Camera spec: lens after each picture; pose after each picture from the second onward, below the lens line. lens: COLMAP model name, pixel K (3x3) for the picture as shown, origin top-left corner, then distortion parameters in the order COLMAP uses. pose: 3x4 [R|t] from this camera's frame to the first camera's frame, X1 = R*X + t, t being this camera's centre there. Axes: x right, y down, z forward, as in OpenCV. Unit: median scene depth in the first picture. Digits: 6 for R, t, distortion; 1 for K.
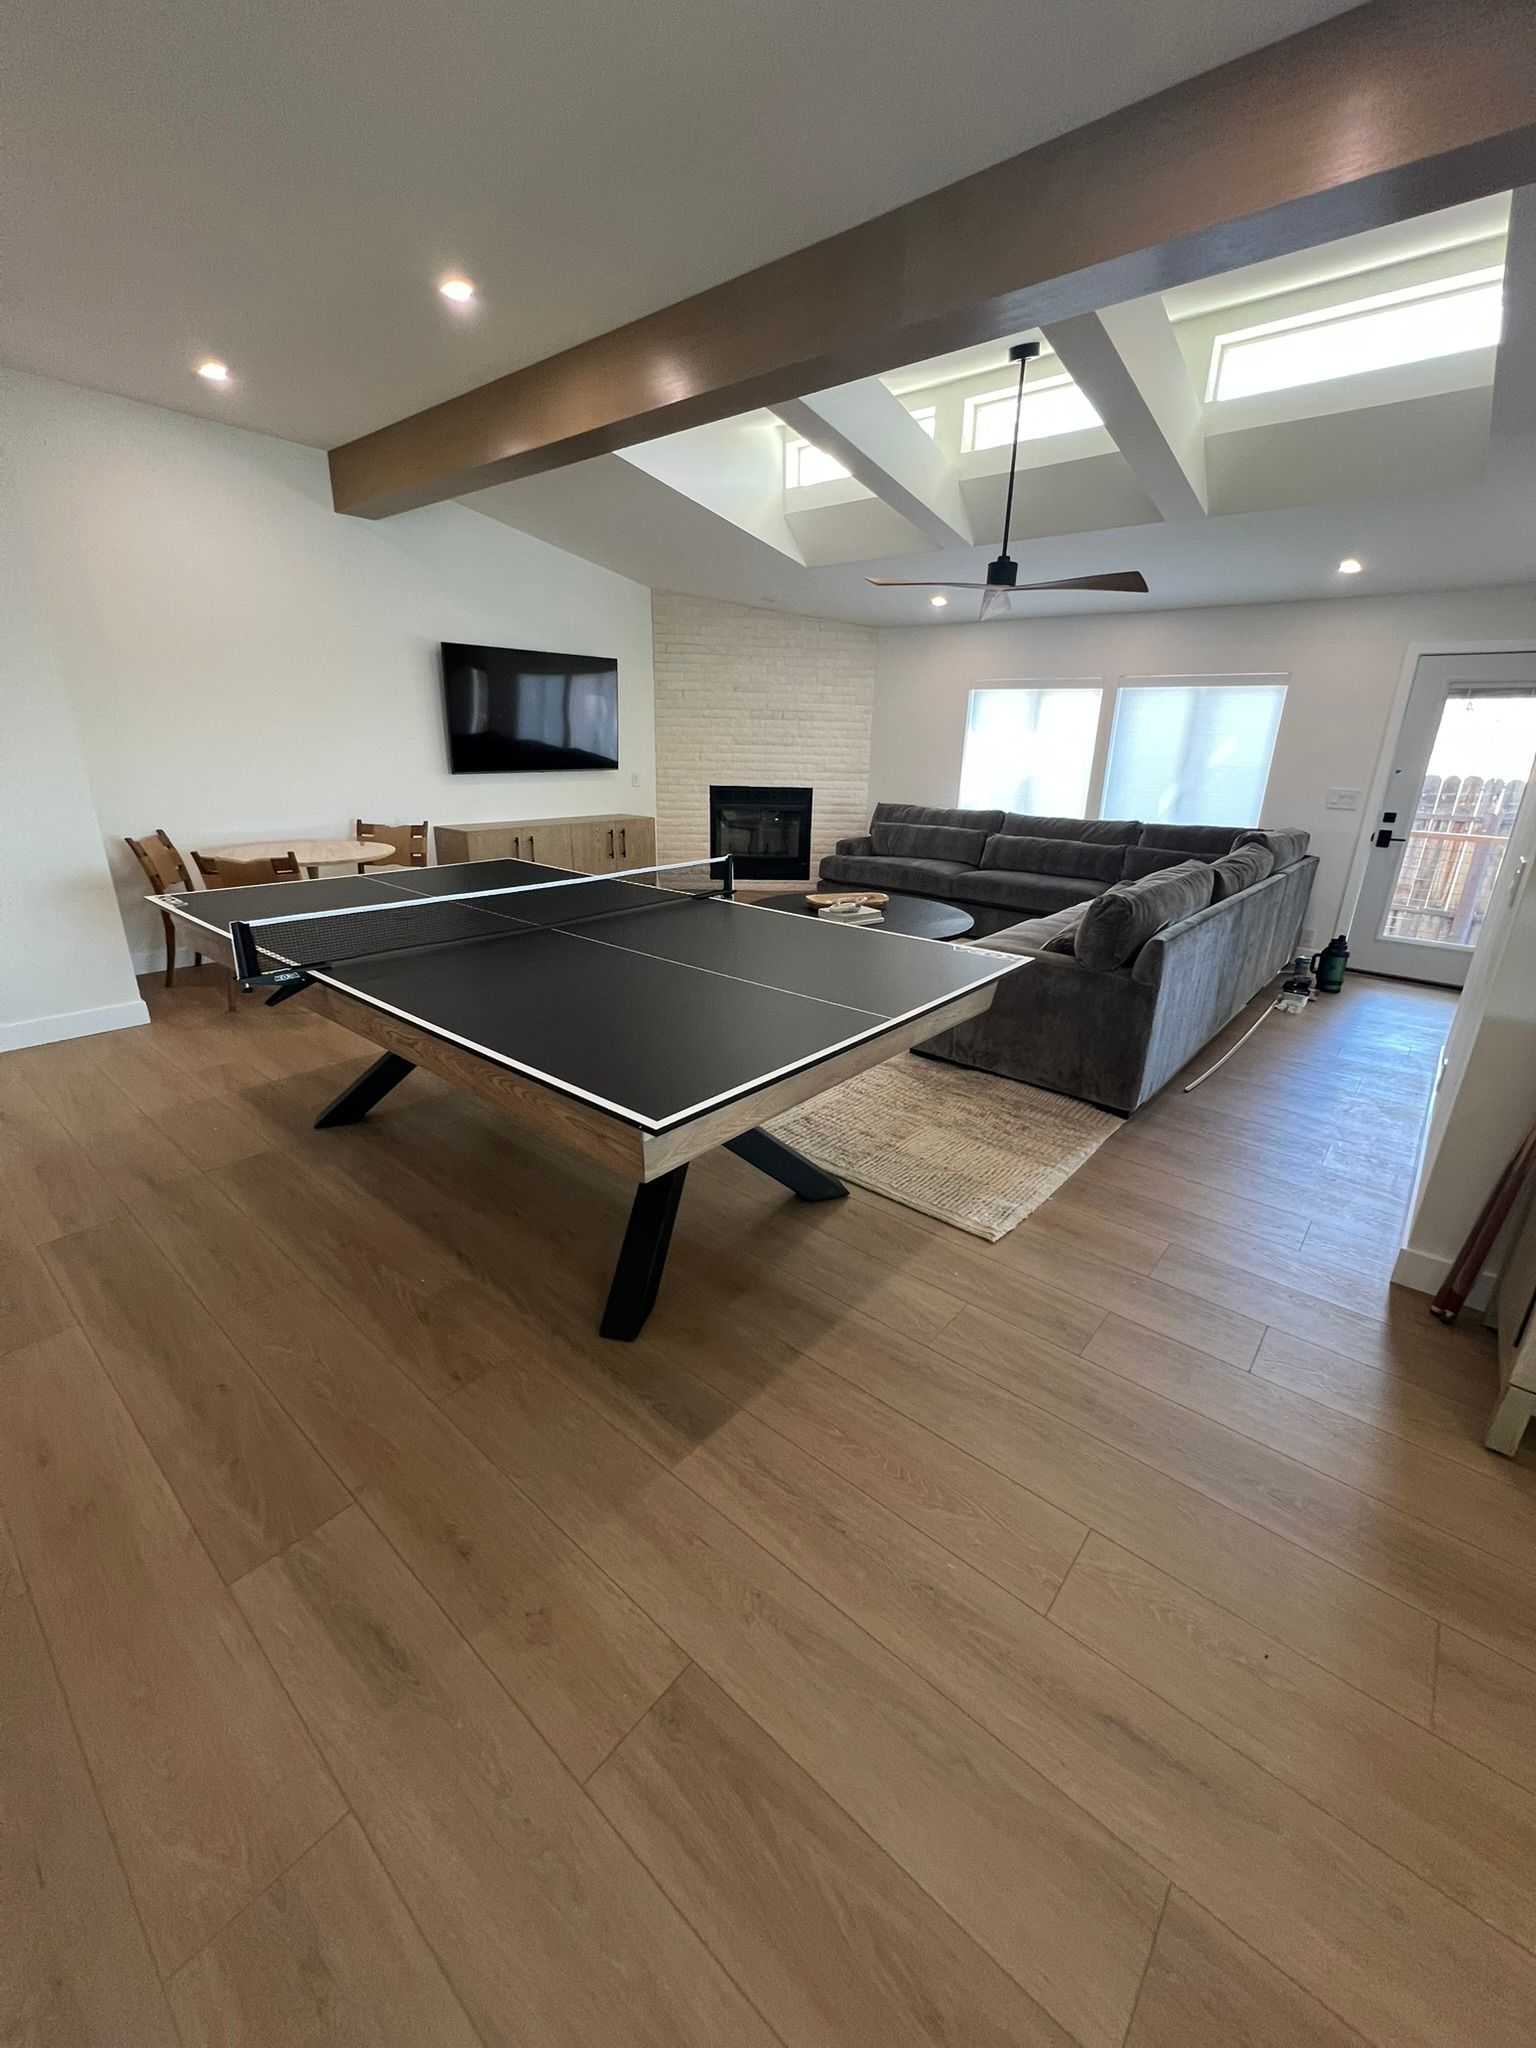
lens RADIAL K [[817.6, 0, 778.8], [0, 817.6, 1019.7], [0, 0, 1]] dist [-0.002350, -0.000058]
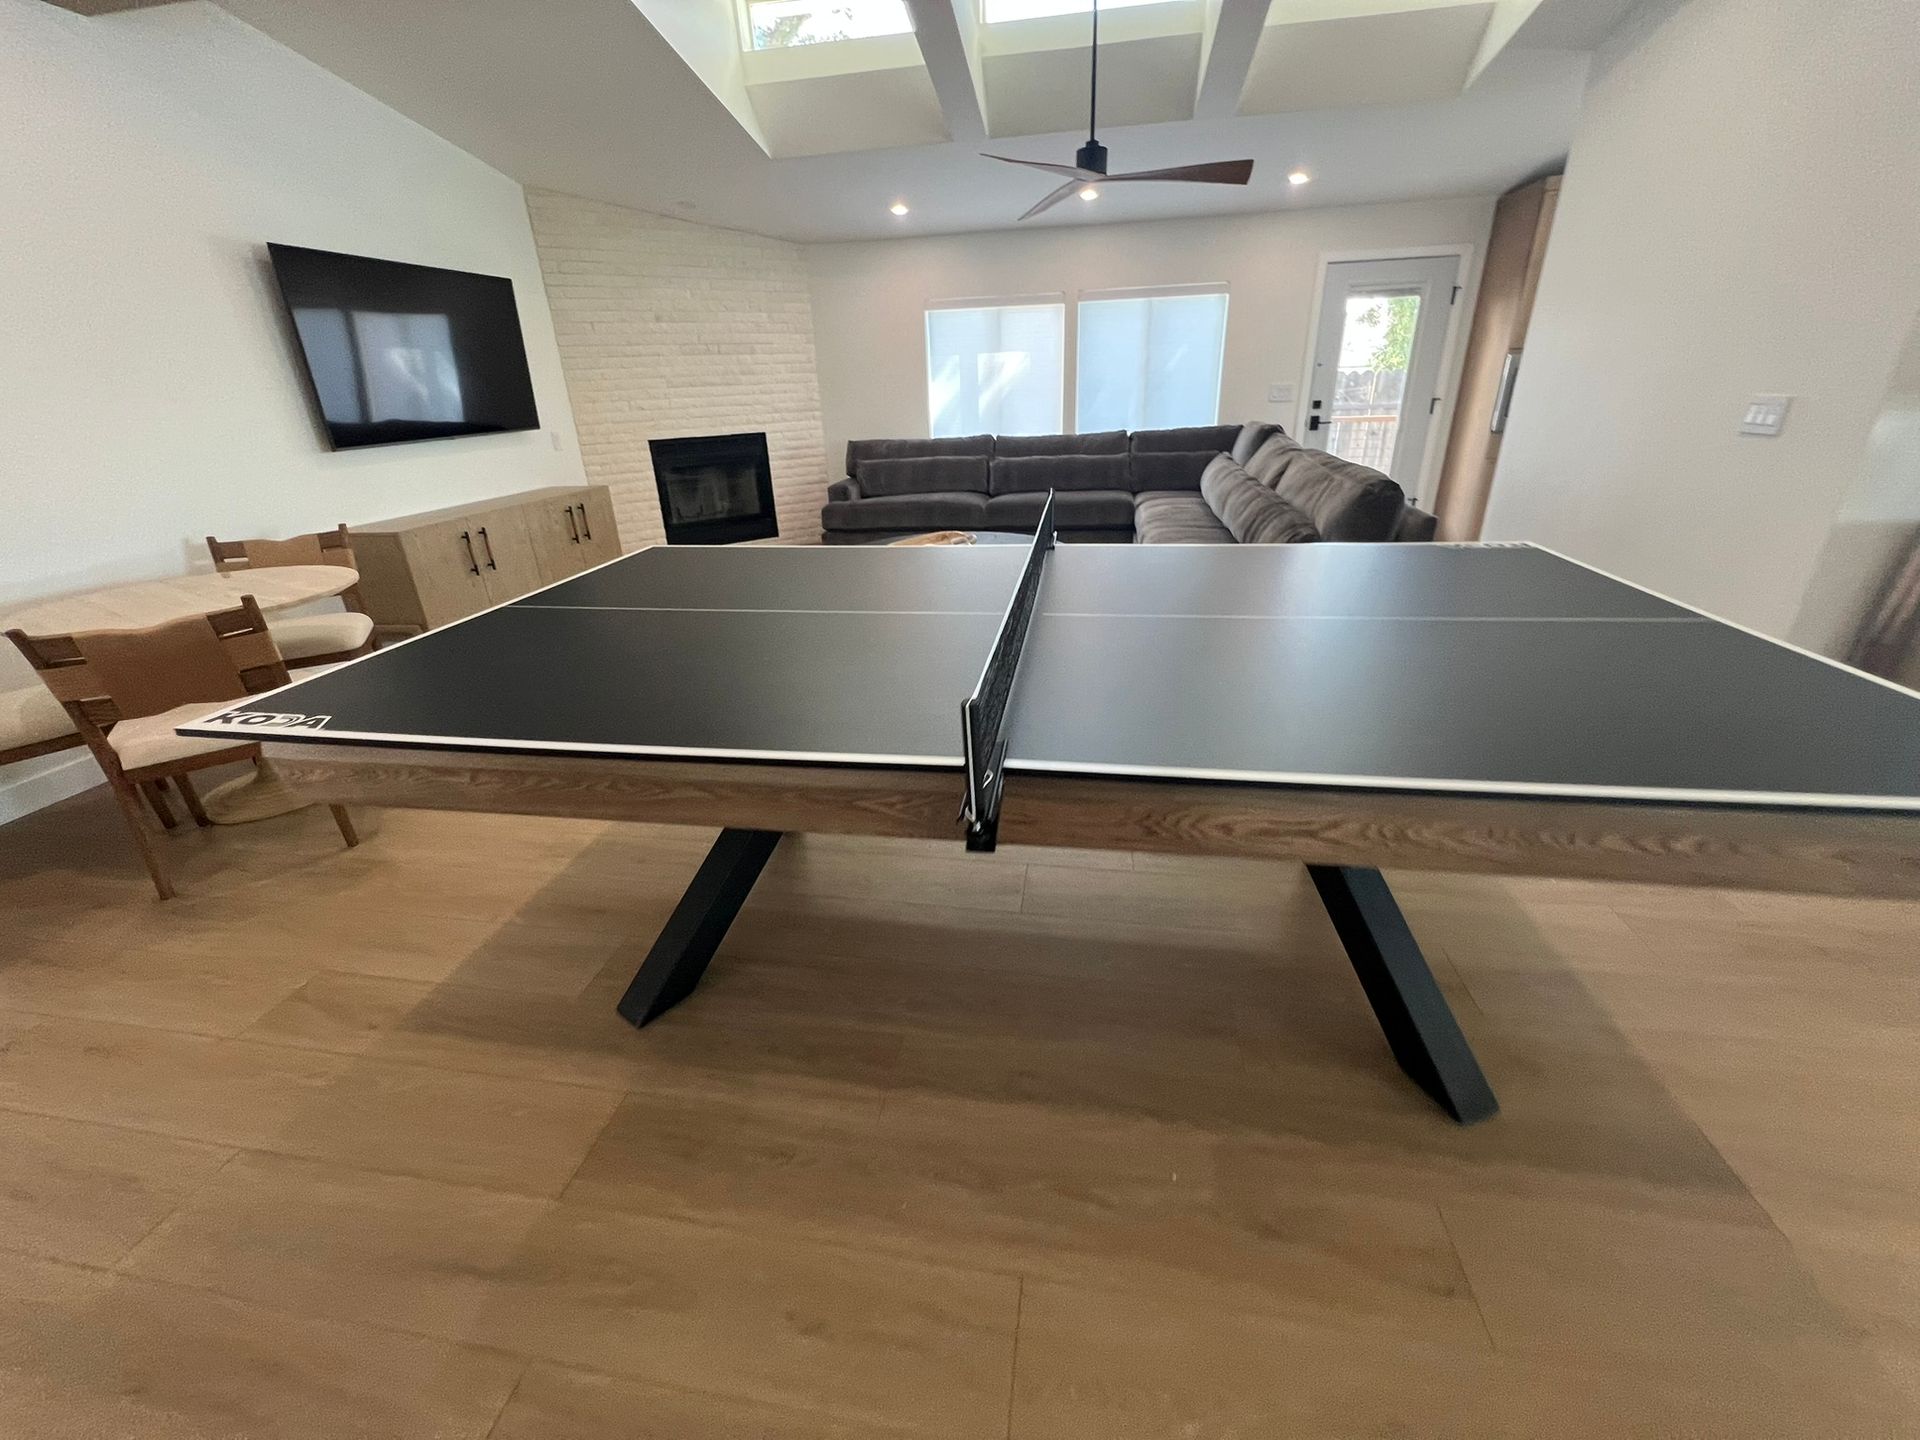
lens RADIAL K [[766.5, 0, 955.2], [0, 766.5, 714.9], [0, 0, 1]] dist [-0.002350, -0.000058]
pose [[0.864250, -0.252422, 0.435149, -0.423528], [0.220145, 0.967550, 0.124028, -0.083150], [-0.452336, -0.011395, 0.891775, 0.303084]]
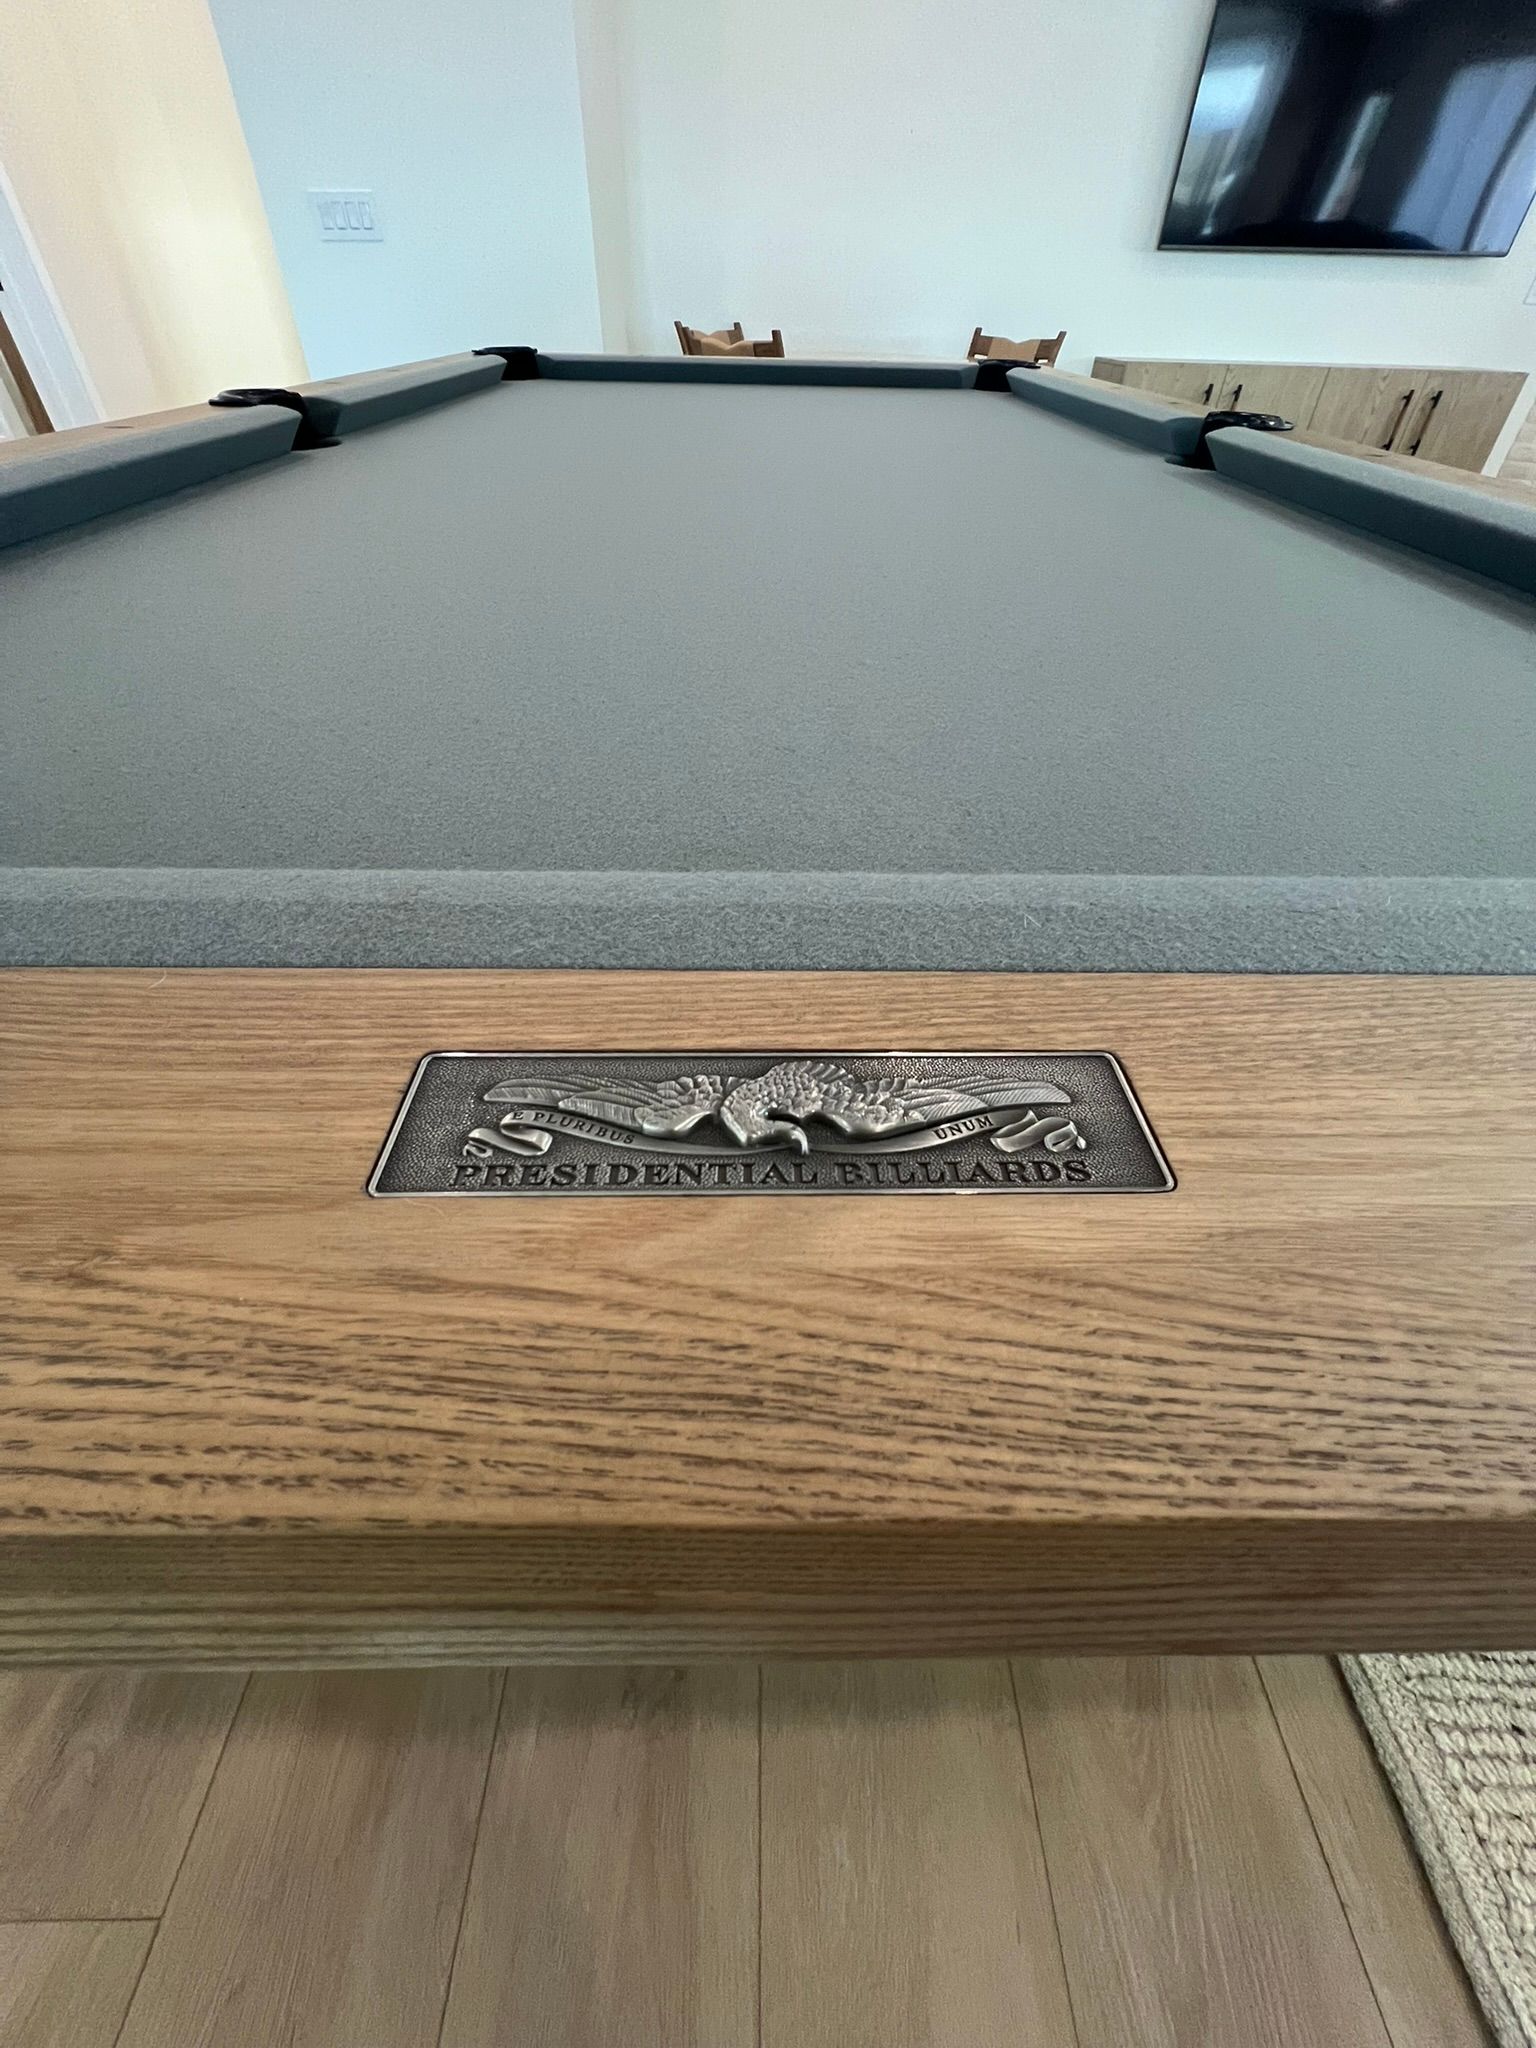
lens RADIAL K [[809.5, 0, 772.0], [0, 809.5, 1015.6], [0, 0, 1]] dist [-0.001539, -0.000069]
pose [[0.650620, 0.493561, -0.577141, 0.046794], [-0.253865, 0.857628, 0.447244, -0.021192], [0.715714, -0.144470, 0.683287, 0.474891]]
